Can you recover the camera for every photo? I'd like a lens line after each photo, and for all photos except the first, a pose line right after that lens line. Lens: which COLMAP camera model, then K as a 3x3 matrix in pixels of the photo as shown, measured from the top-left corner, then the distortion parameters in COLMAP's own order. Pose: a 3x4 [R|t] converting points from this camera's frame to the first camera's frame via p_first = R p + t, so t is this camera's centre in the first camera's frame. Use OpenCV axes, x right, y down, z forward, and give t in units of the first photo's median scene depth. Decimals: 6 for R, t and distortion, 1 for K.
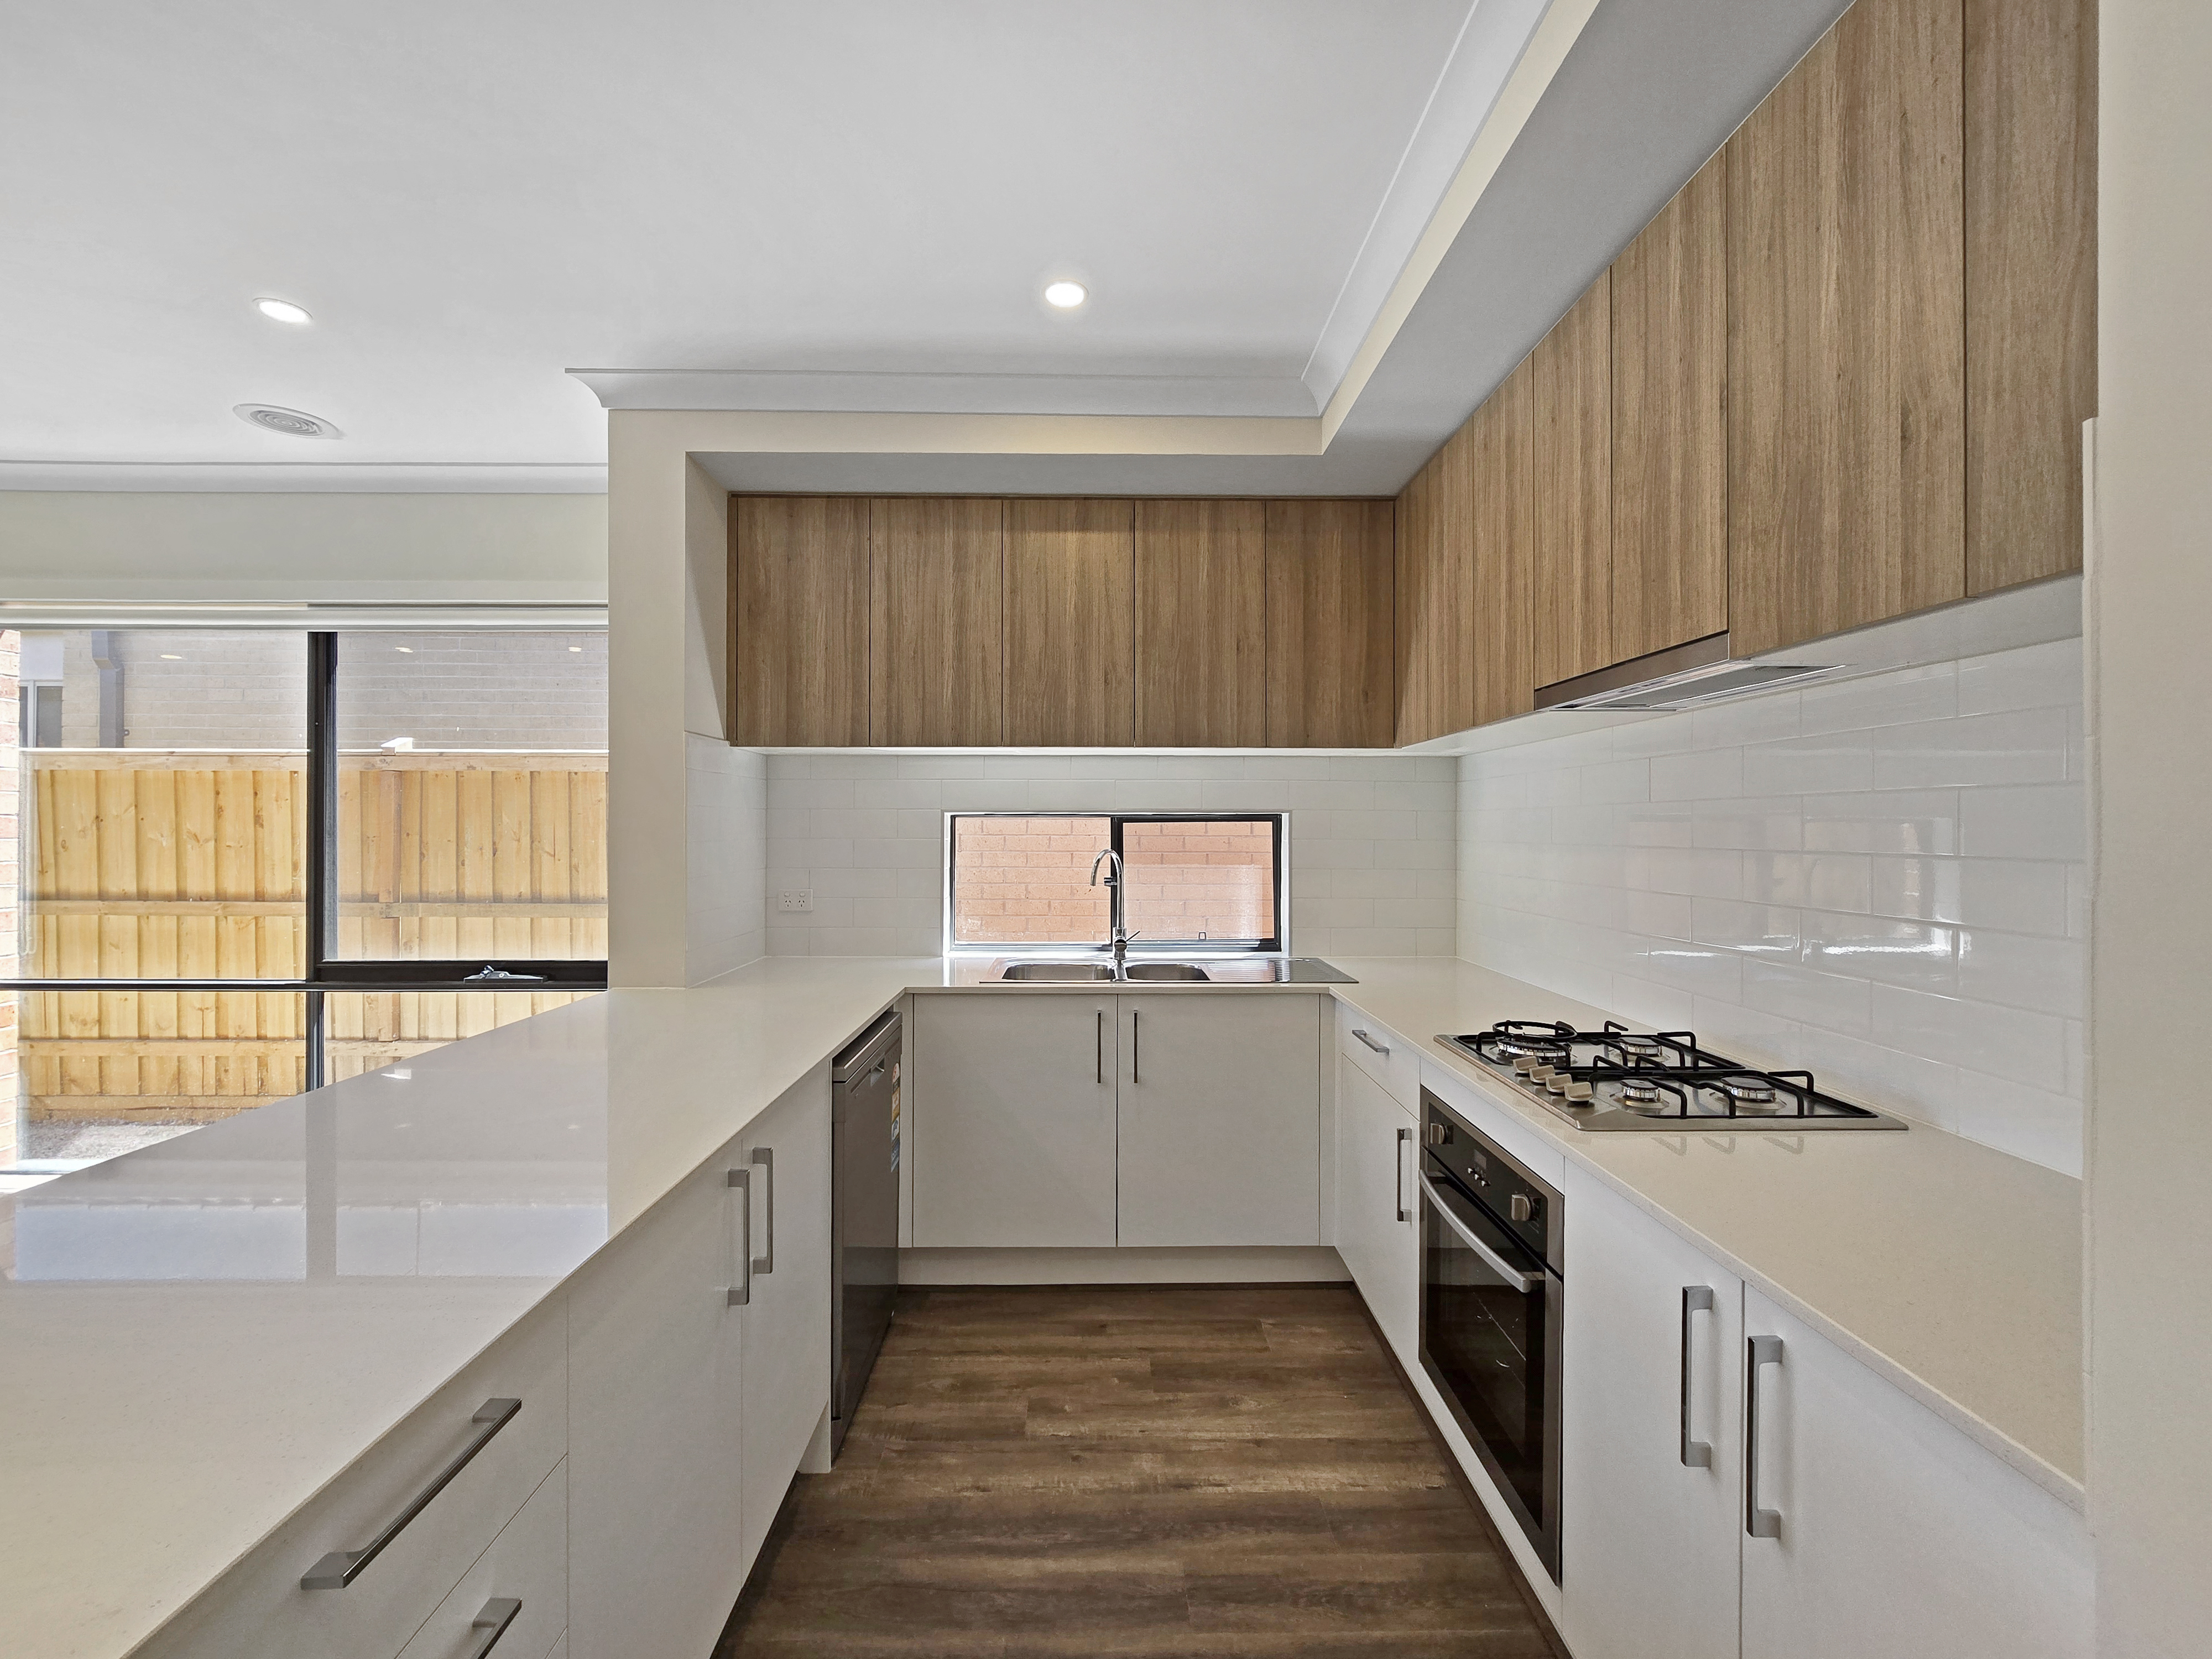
lens RADIAL K [[918.4, 0, 1106.0], [0, 918.4, 829.5], [0, 0, 1]] dist [-0.005734, 0.000134]
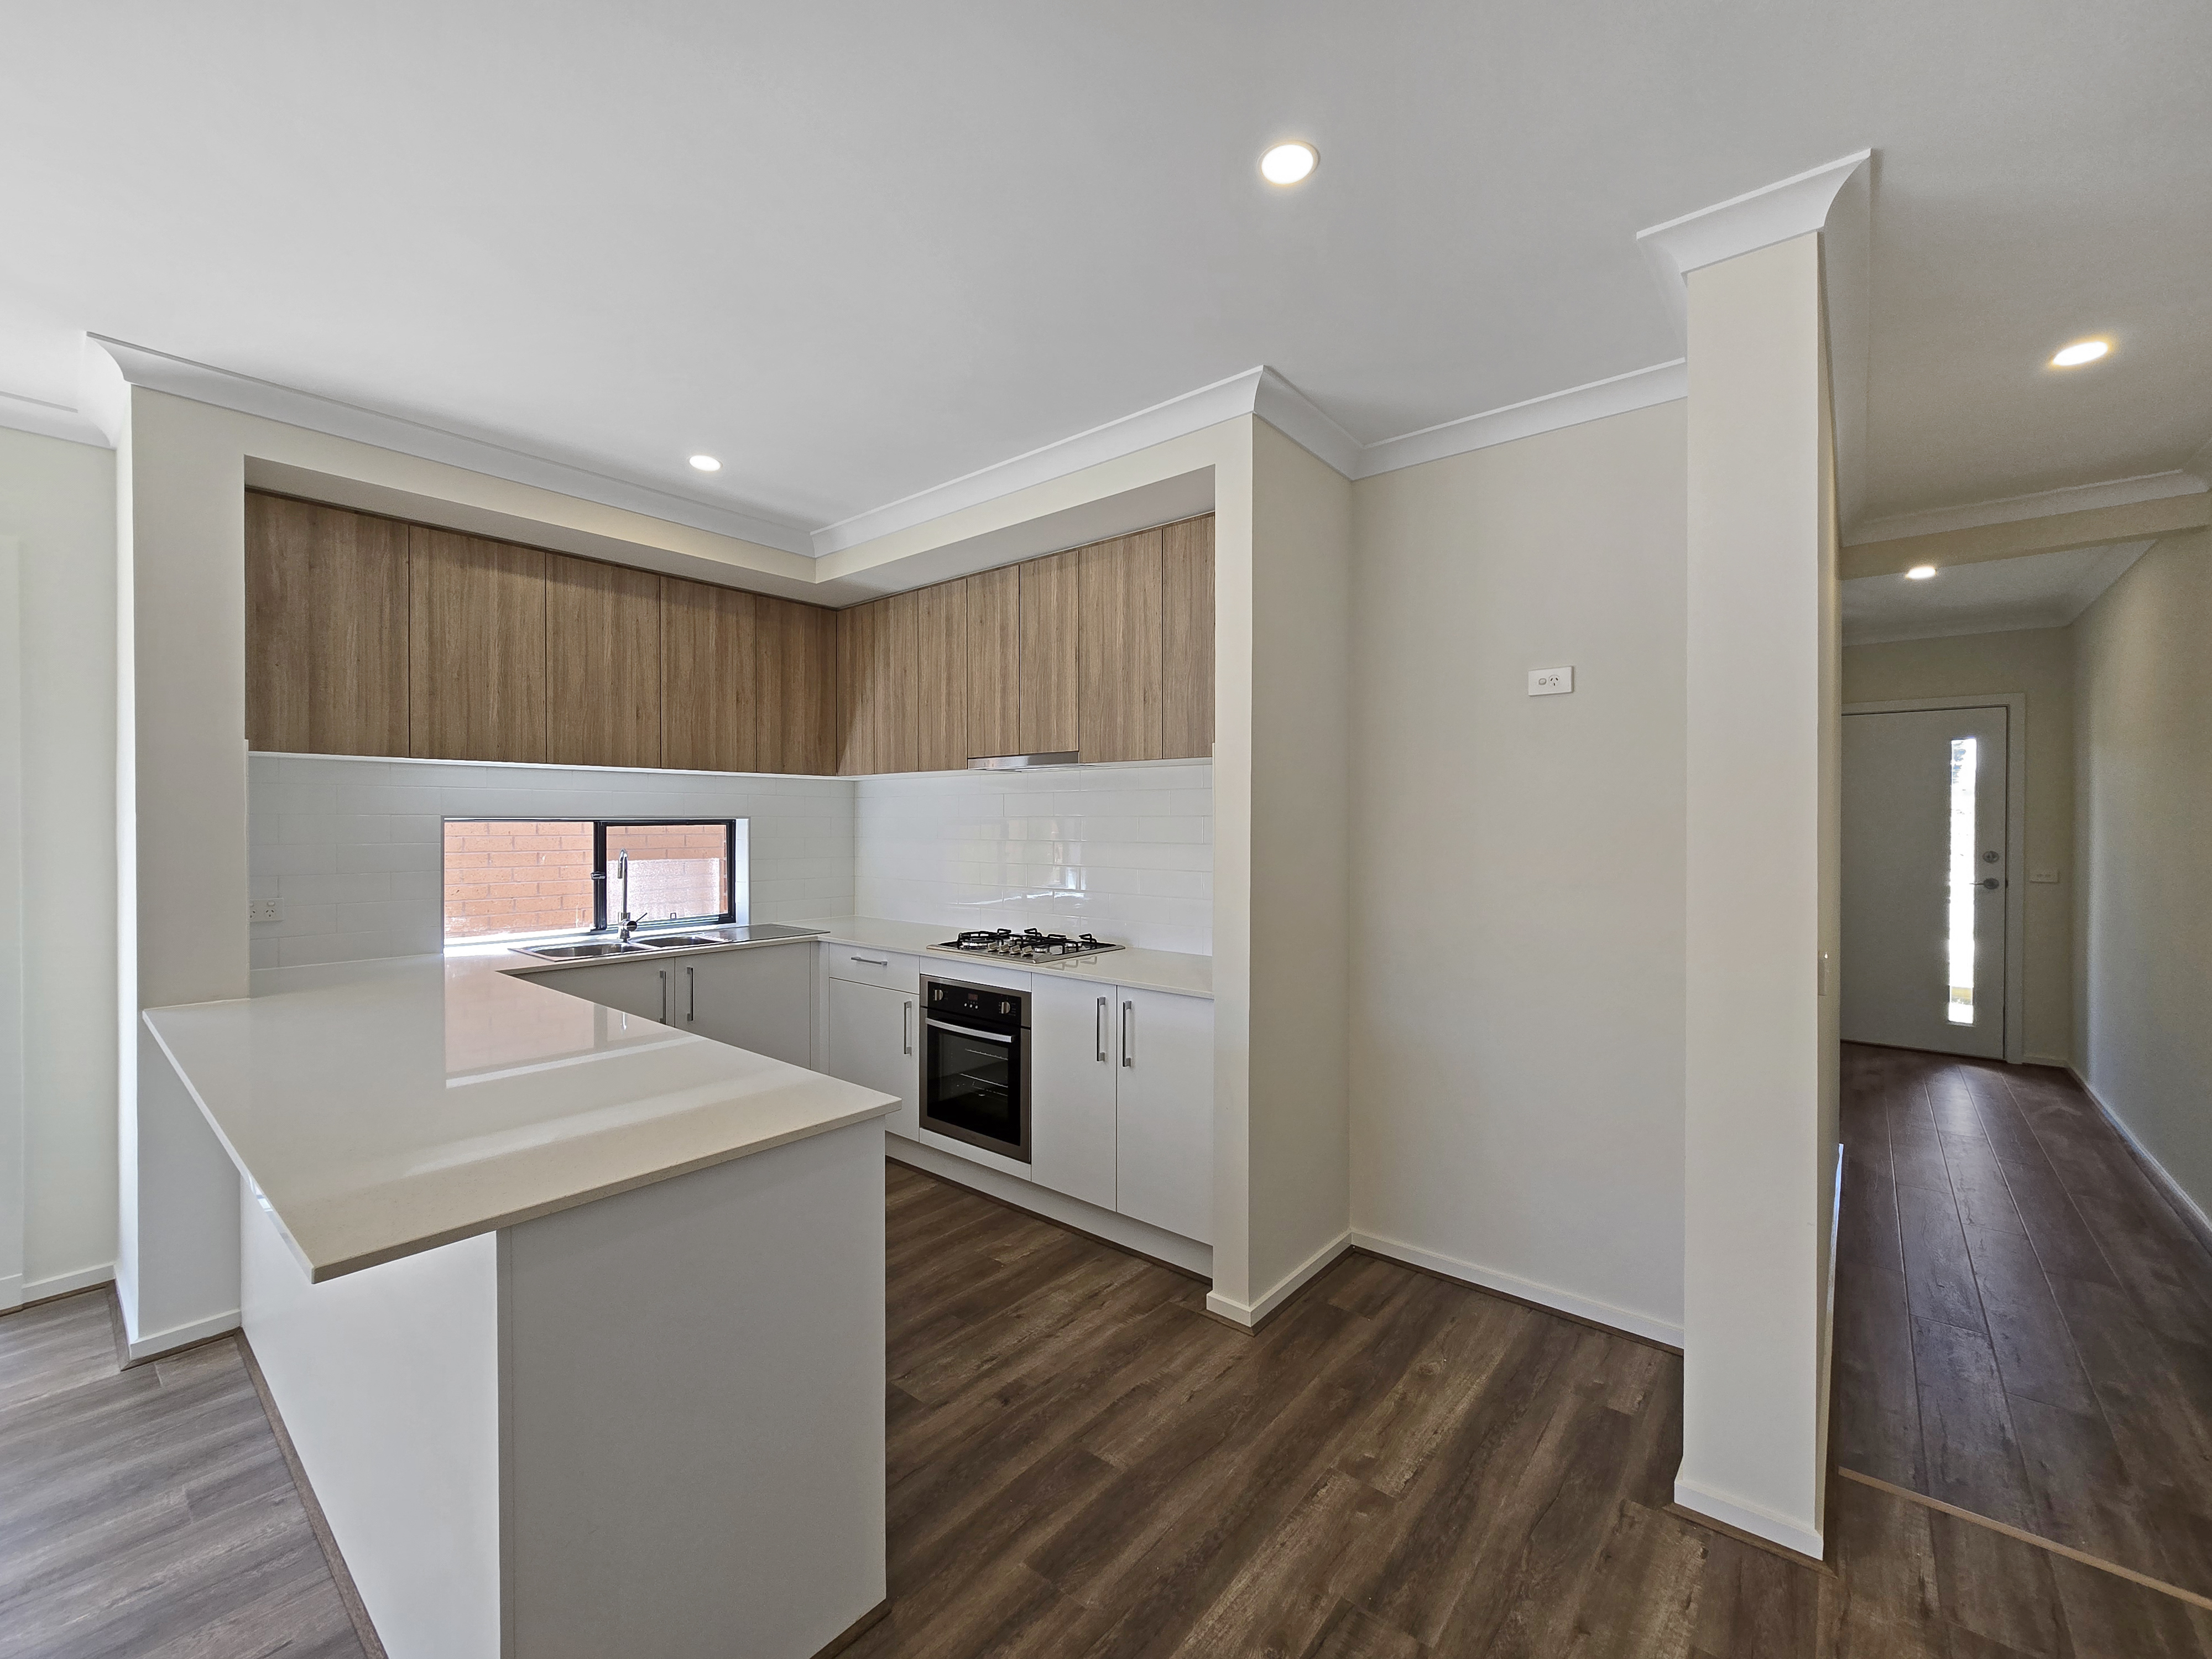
lens RADIAL K [[918.4, 0, 1106.0], [0, 918.4, 829.5], [0, 0, 1]] dist [-0.005734, 0.000134]
pose [[0.645193, -0.009299, 0.763963, -0.550018], [0.002354, 0.999945, 0.010183, -0.016232], [-0.764016, -0.004771, 0.645180, -0.304875]]
